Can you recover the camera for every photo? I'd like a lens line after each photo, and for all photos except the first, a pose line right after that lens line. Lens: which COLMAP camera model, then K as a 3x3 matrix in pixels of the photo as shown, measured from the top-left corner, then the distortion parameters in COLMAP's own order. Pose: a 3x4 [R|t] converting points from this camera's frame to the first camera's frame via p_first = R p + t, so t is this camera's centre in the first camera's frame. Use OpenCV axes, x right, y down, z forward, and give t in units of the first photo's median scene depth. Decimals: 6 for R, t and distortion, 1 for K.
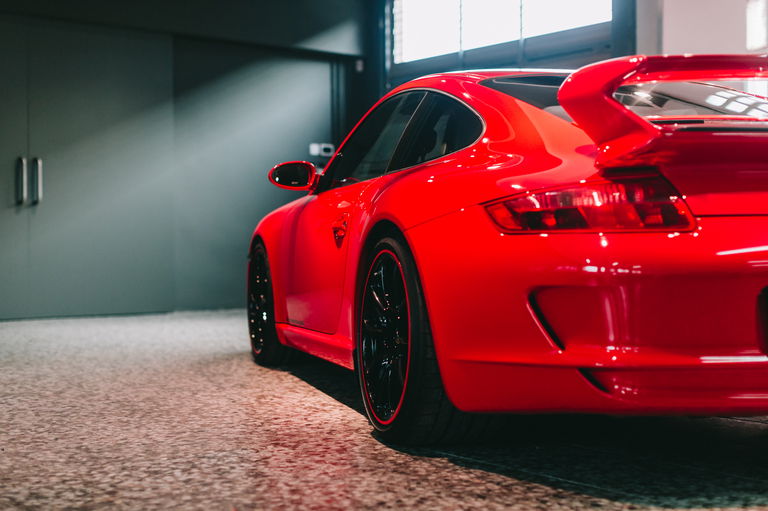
lens RADIAL K [[1115.3, 0, 384.0], [0, 1115.3, 255.5], [0, 0, 1]] dist [-0.022954, -0.027341]
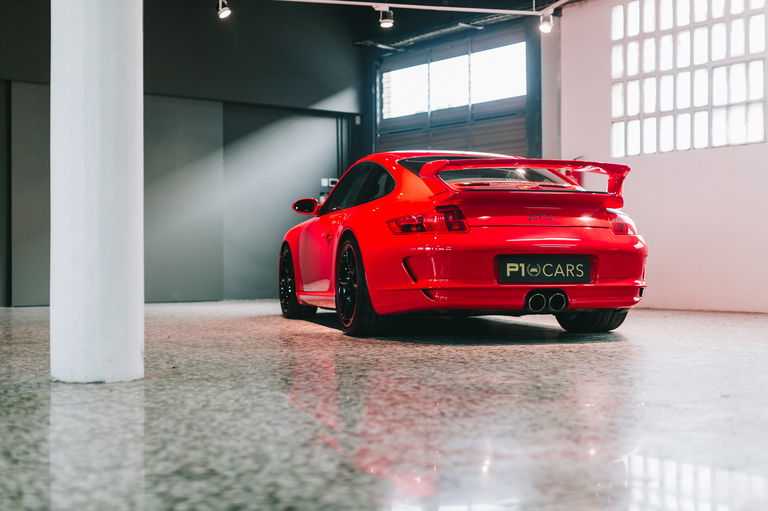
lens RADIAL K [[1115.3, 0, 384.0], [0, 1115.3, 255.5], [0, 0, 1]] dist [-0.022954, -0.027341]
pose [[0.999828, -0.001750, -0.018449, 0.054004], [0.001445, 0.999863, -0.016516, 0.026265], [0.018475, 0.016486, 0.999693, -0.554243]]
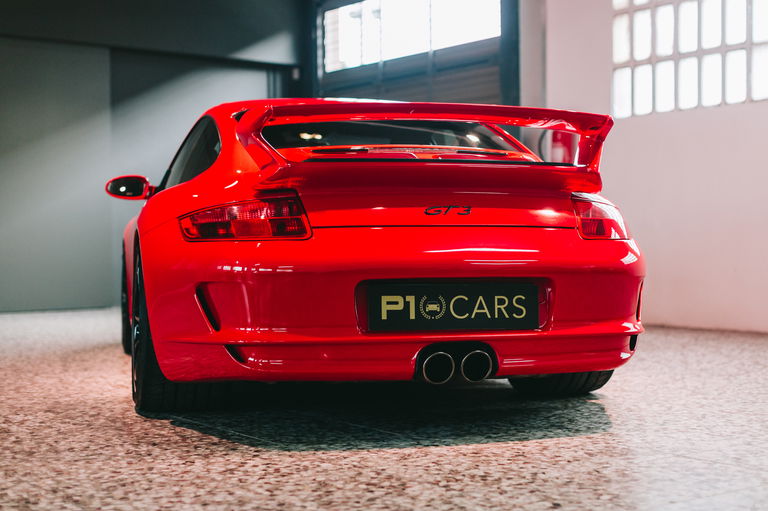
lens RADIAL K [[1144.8, 0, 421.2], [0, 1144.8, 253.5], [0, 0, 1]] dist [0.000050, -0.105305]
pose [[0.999975, -0.004067, -0.005808, 0.161639], [0.004079, 0.999990, 0.002067, -0.002857], [0.005800, -0.002091, 0.999981, -0.132394]]
